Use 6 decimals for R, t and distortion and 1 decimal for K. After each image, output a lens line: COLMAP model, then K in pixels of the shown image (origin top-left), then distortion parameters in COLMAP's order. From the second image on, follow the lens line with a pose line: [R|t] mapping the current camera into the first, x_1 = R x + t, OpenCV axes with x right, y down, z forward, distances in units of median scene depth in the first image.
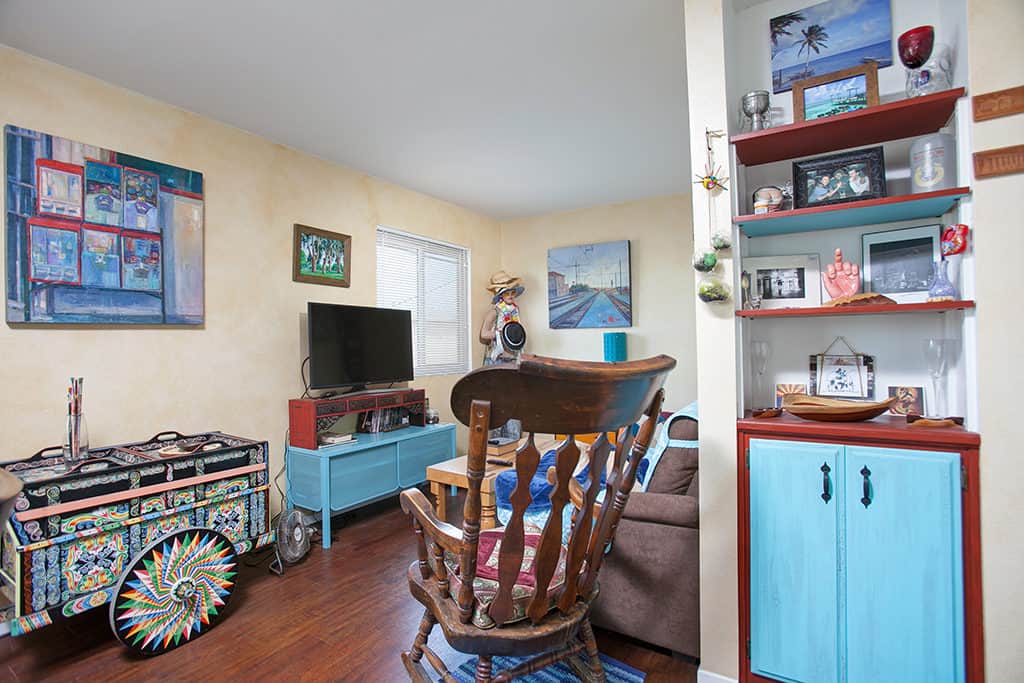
lens RADIAL K [[507.2, 0, 509.9], [0, 507.2, 358.7], [0, 0, 1]] dist [0.000279, 0.031699]
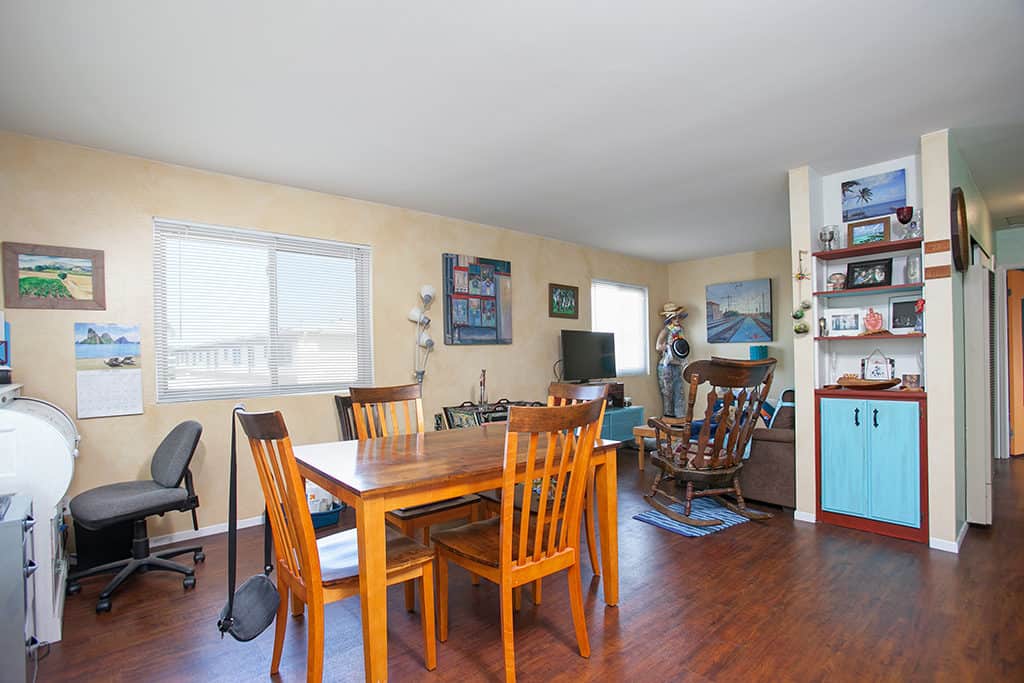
lens RADIAL K [[507.2, 0, 509.9], [0, 507.2, 358.7], [0, 0, 1]] dist [0.000279, 0.031699]
pose [[0.963475, 0.001530, -0.267792, -0.128820], [-0.007604, 0.999737, -0.021649, 0.031215], [0.267689, 0.022895, 0.963233, -0.869682]]
